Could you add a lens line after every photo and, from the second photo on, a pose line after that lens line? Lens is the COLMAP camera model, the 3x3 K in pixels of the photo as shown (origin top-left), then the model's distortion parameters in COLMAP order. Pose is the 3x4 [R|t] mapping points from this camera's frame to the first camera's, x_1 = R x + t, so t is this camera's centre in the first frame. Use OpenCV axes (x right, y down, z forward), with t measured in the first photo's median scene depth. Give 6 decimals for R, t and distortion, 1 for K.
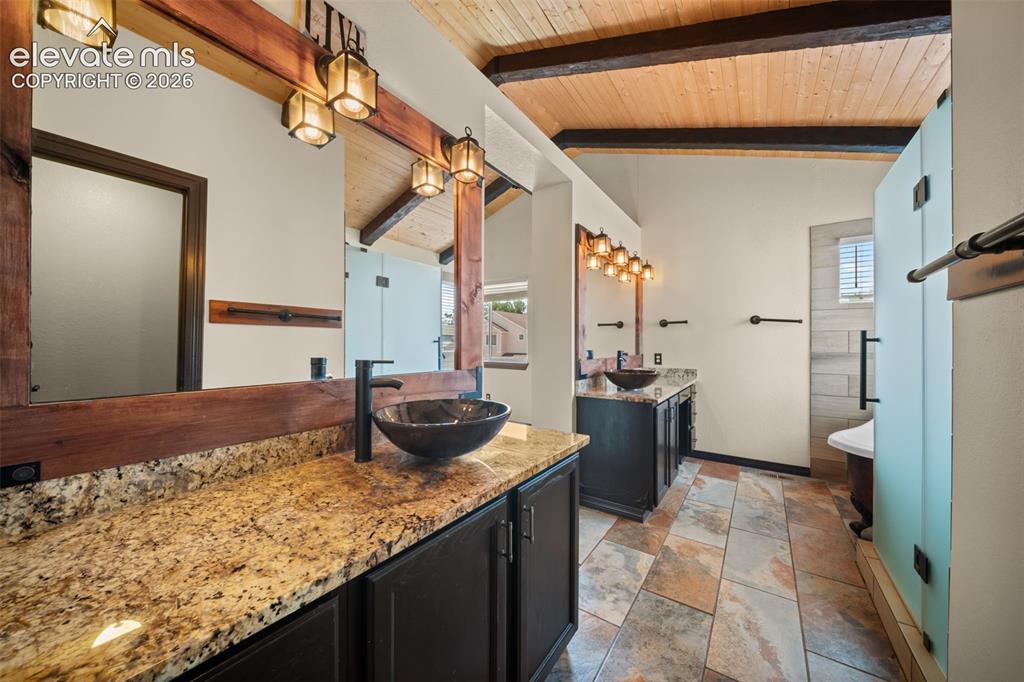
lens RADIAL K [[358.6, 0, 516.2], [0, 358.6, 342.9], [0, 0, 1]] dist [-0.005623, -0.000845]
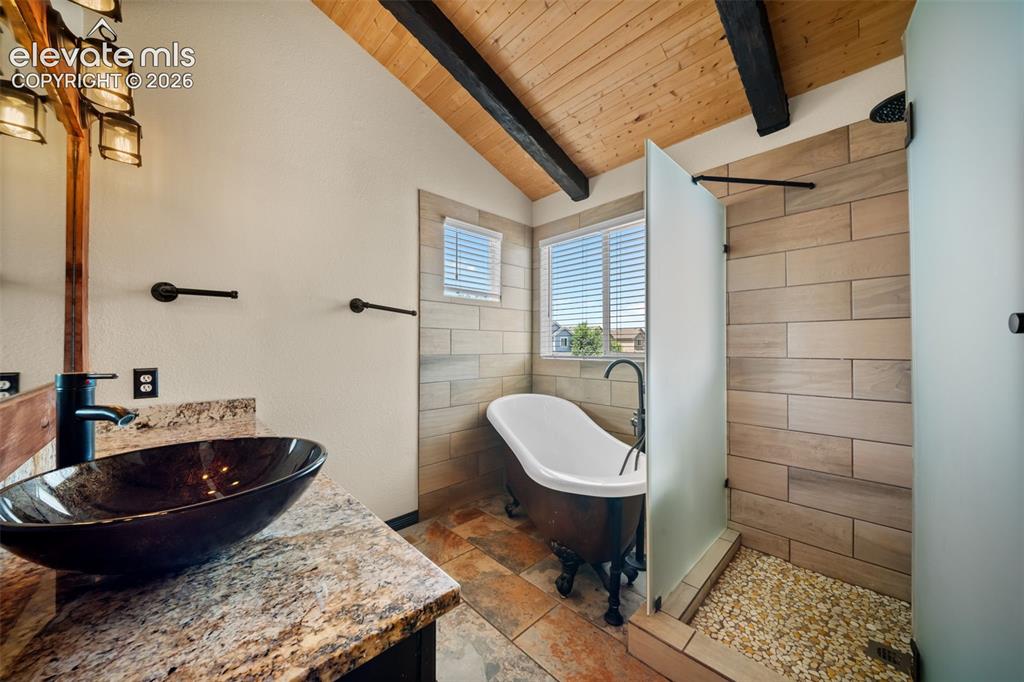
lens RADIAL K [[358.6, 0, 516.6], [0, 358.6, 342.8], [0, 0, 1]] dist [-0.005623, -0.000845]
pose [[0.202875, 0.005459, 0.979189, 0.149781], [-0.003747, 0.999981, -0.004799, 0.002915], [-0.979197, -0.002696, 0.202892, 0.775075]]
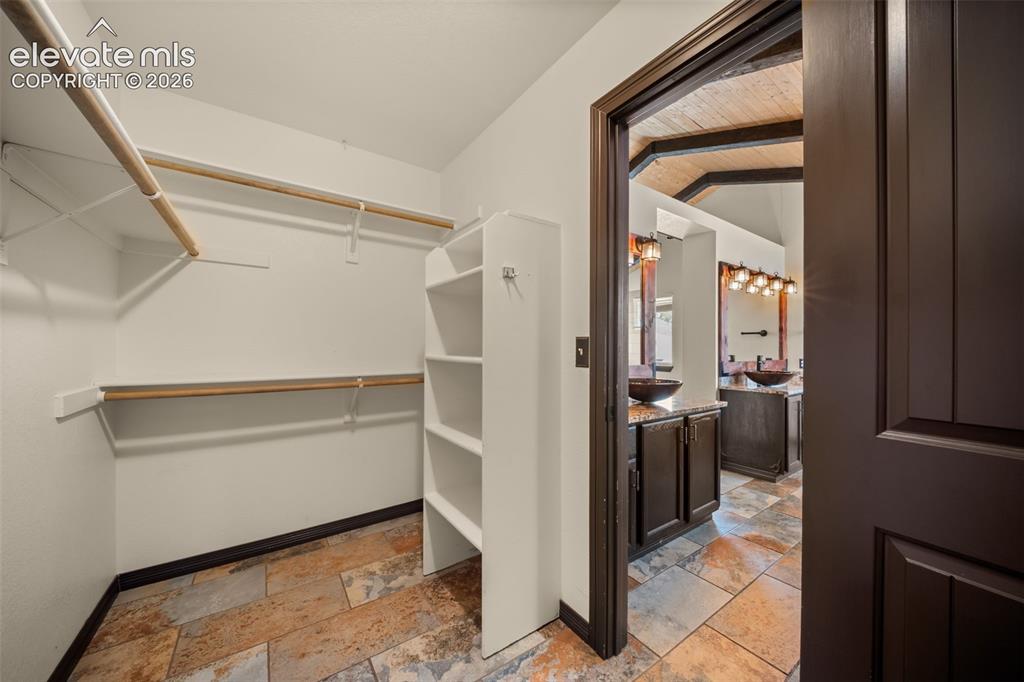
lens RADIAL K [[358.6, 0, 508.0], [0, 358.6, 344.7], [0, 0, 1]] dist [-0.005623, -0.000845]
pose [[0.932182, 0.000029, -0.361989, -0.083934], [-0.002950, 0.999967, -0.007518, -0.004260], [0.361977, 0.008076, 0.932152, -0.527222]]
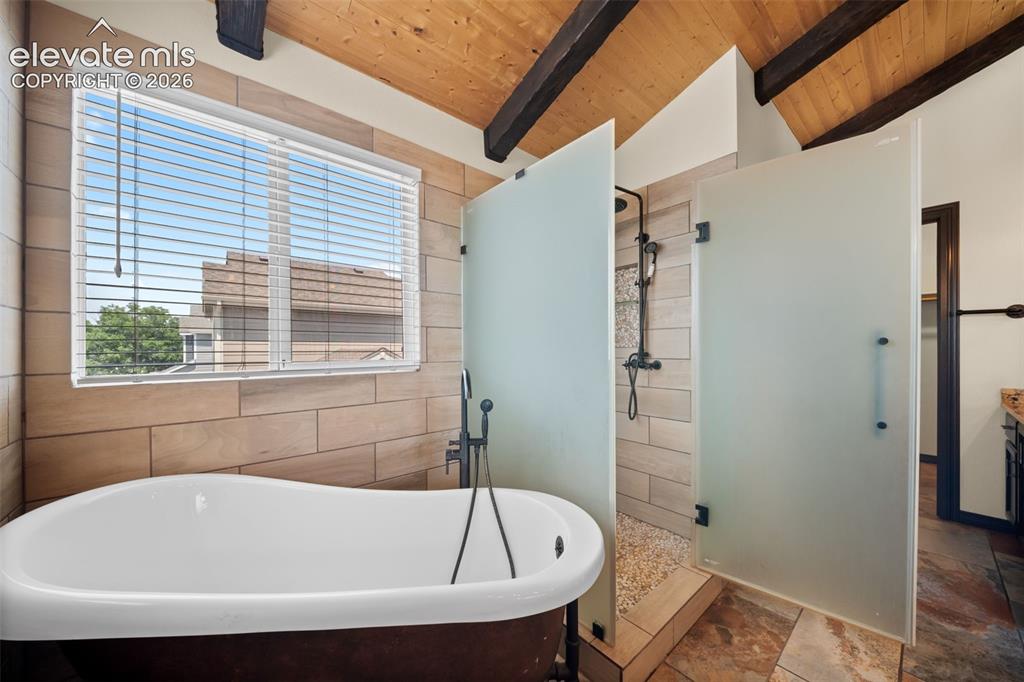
lens RADIAL K [[358.6, 0, 509.2], [0, 358.6, 351.1], [0, 0, 1]] dist [-0.005623, -0.000845]
pose [[-0.962051, 0.004114, 0.272837, 0.681866], [0.002633, 0.999980, -0.005795, 0.010183], [-0.272855, -0.004857, -0.962043, 1.166927]]
